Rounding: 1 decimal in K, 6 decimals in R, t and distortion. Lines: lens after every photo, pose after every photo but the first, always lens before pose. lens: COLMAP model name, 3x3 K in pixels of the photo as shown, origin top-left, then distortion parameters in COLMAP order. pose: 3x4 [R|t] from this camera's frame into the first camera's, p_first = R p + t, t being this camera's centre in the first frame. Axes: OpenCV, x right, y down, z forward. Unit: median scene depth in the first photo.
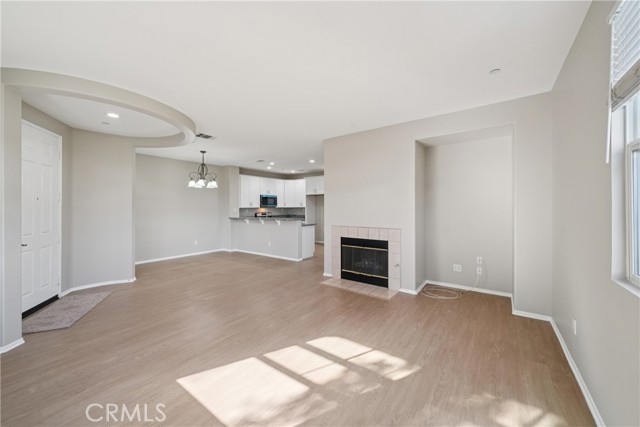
lens RADIAL K [[242.5, 0, 315.6], [0, 242.5, 214.4], [0, 0, 1]] dist [-0.001107, -0.000228]
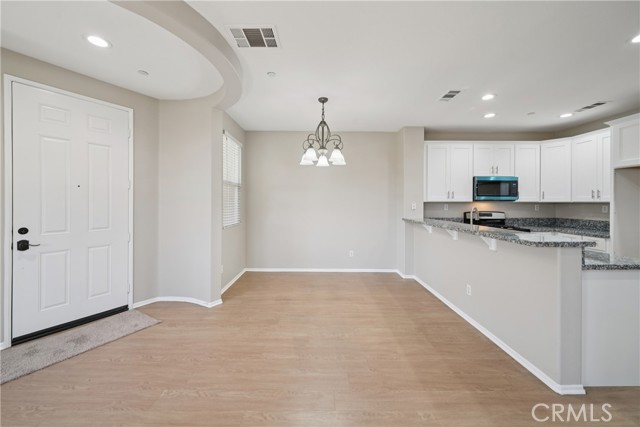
lens RADIAL K [[246.3, 0, 317.4], [0, 246.3, 202.2], [0, 0, 1]] dist [0.000510, -0.000153]
pose [[0.601438, 0.008120, -0.798878, -0.015540], [-0.031414, 0.999415, -0.013492, -0.013383], [0.798302, 0.033210, 0.601341, 0.596961]]
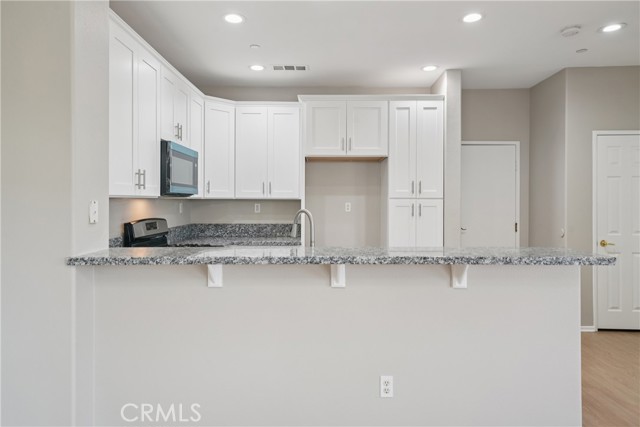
lens RADIAL K [[431.2, 0, 316.7], [0, 431.2, 201.2], [0, 0, 1]] dist [0.038024, -0.000148]
pose [[0.799408, 0.006740, 0.600750, -0.487163], [0.010221, 0.999640, -0.024817, -0.018694], [-0.600701, 0.025979, 0.799051, 0.829827]]
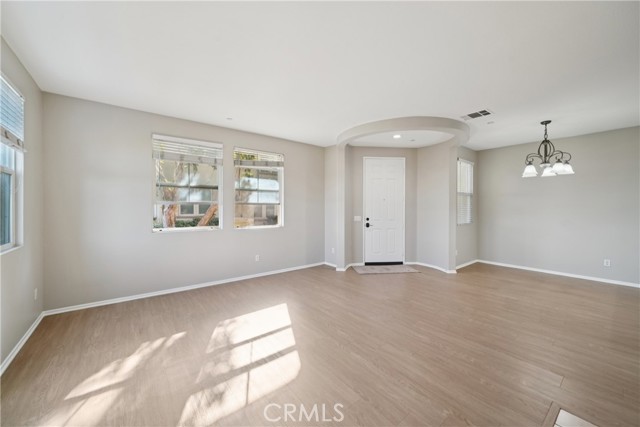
lens RADIAL K [[244.3, 0, 316.1], [0, 244.3, 207.8], [0, 0, 1]] dist [0.000816, 0.000057]
pose [[-0.257956, 0.008537, -0.966119, 0.330411], [-0.029000, 0.999442, 0.016575, -0.012162], [0.965721, 0.032293, -0.257565, 0.514031]]
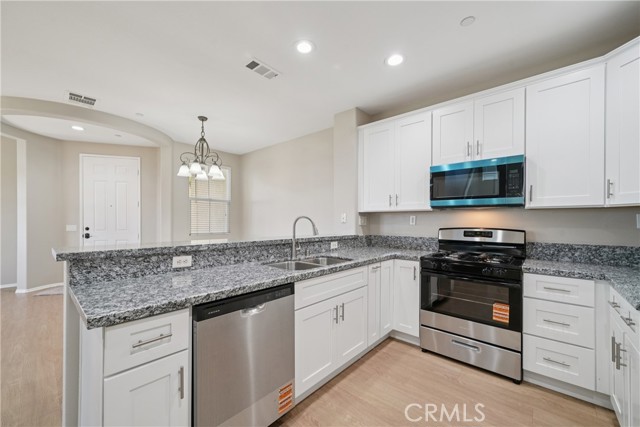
lens RADIAL K [[253.0, 0, 318.7], [0, 253.0, 220.5], [0, 0, 1]] dist [-0.000966, -0.000203]
pose [[-0.087979, 0.003607, -0.996116, 0.128038], [-0.035665, 0.999341, 0.006769, -0.016785], [0.995484, 0.036122, -0.087792, 1.234496]]
